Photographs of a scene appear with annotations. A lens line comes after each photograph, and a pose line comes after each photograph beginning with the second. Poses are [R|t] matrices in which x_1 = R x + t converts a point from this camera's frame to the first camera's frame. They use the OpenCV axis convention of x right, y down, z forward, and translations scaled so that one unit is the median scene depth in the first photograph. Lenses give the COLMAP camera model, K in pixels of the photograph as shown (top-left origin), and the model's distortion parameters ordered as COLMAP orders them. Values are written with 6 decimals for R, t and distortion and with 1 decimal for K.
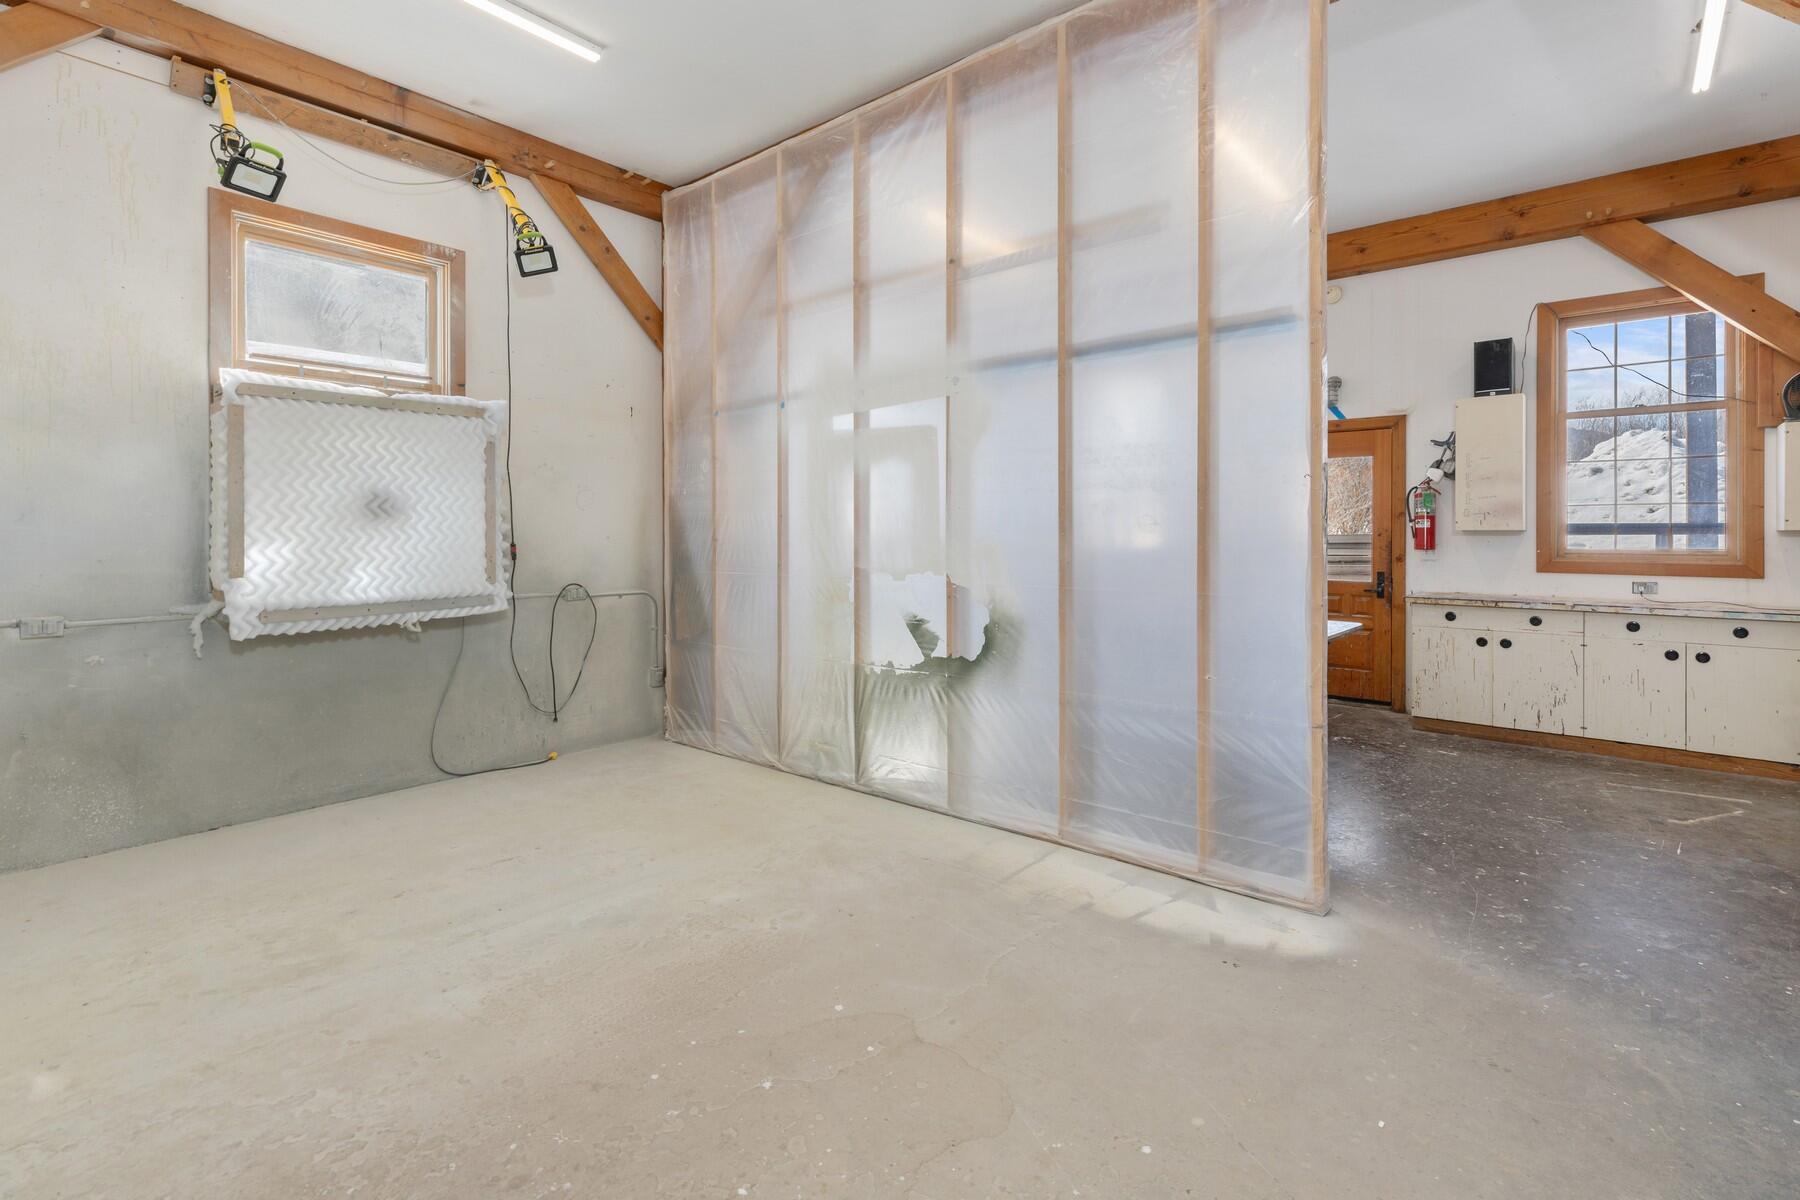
lens RADIAL K [[837.1, 0, 900.7], [0, 837.1, 532.2], [0, 0, 1]] dist [0.009166, 0.000112]
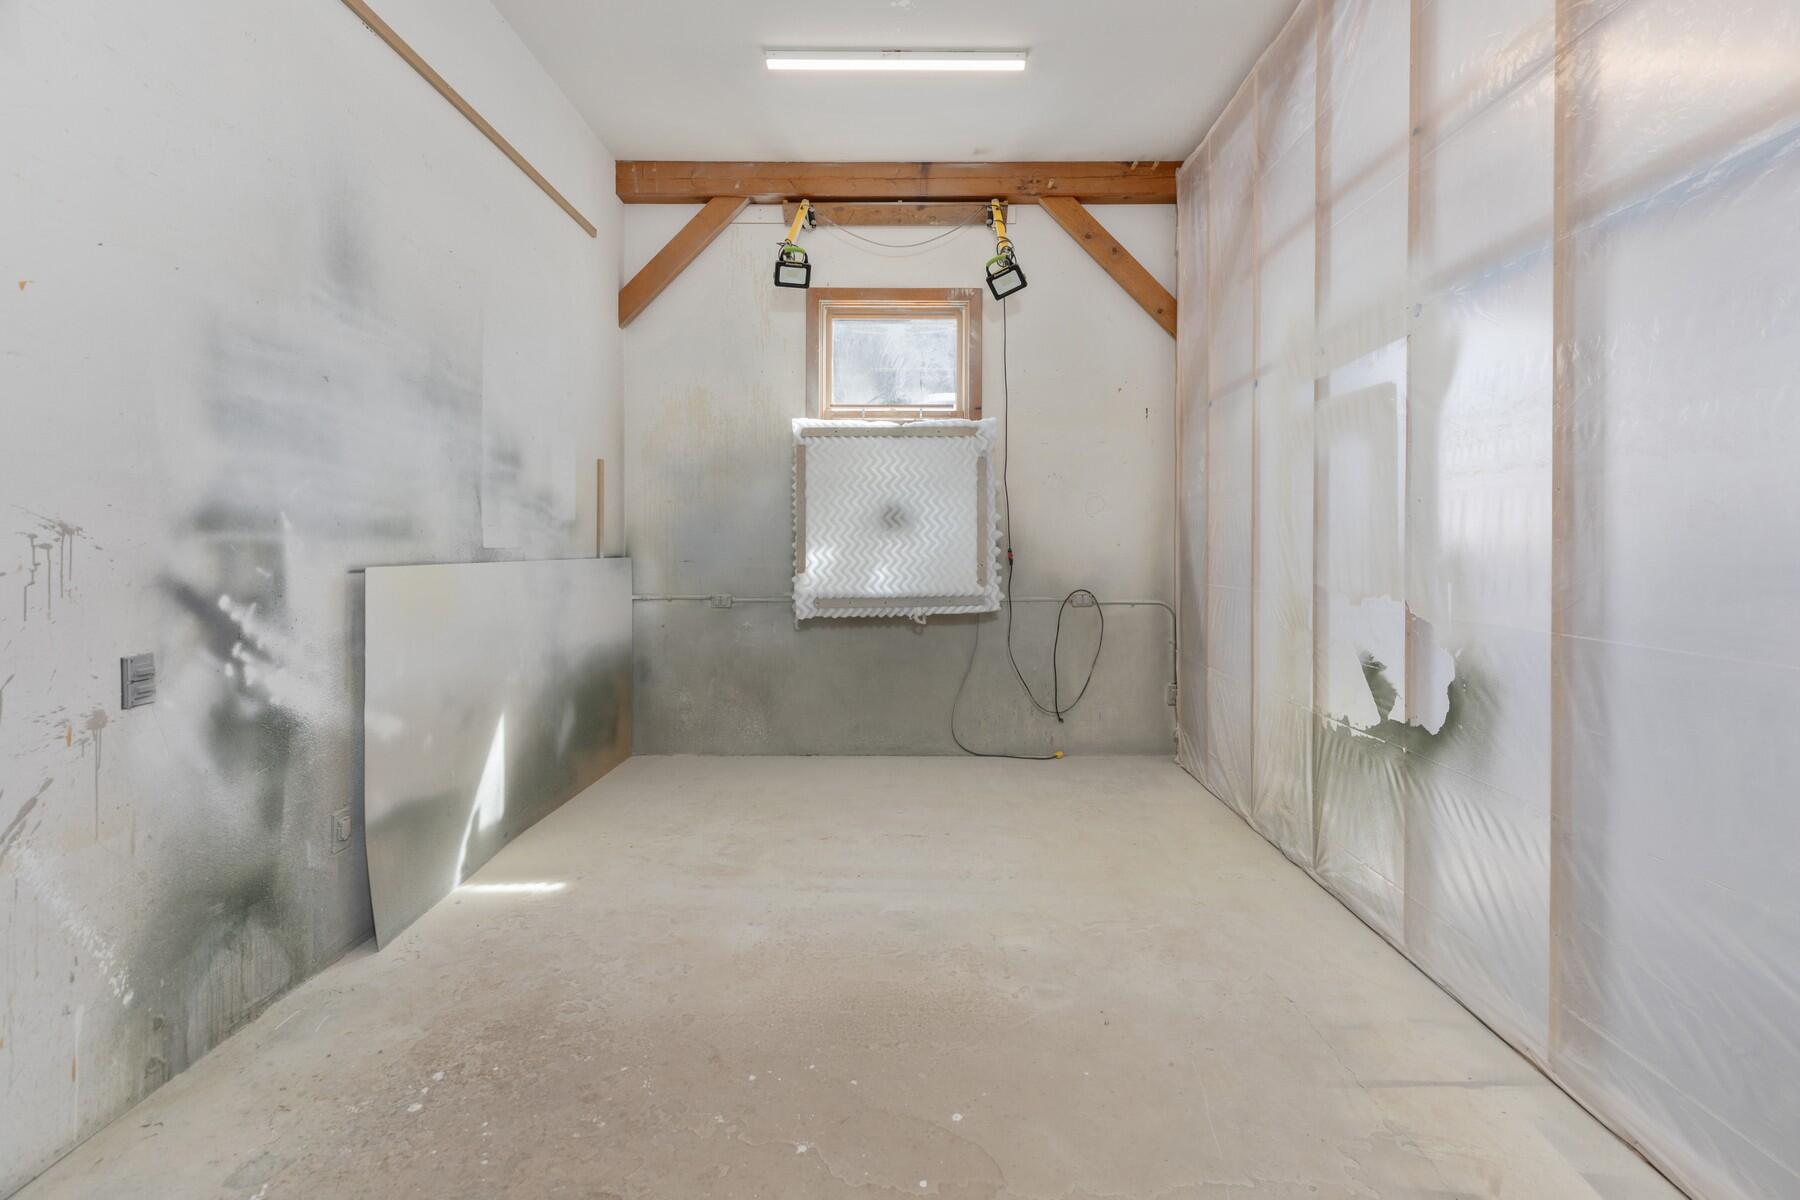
lens RADIAL K [[812.0, 0, 904.0], [0, 812.0, 547.3], [0, 0, 1]] dist [0.004390, -0.000003]
pose [[0.643106, 0.006203, -0.765752, 0.285557], [0.000619, 0.999963, 0.008621, 0.001600], [0.765777, -0.006018, 0.643078, 0.259803]]
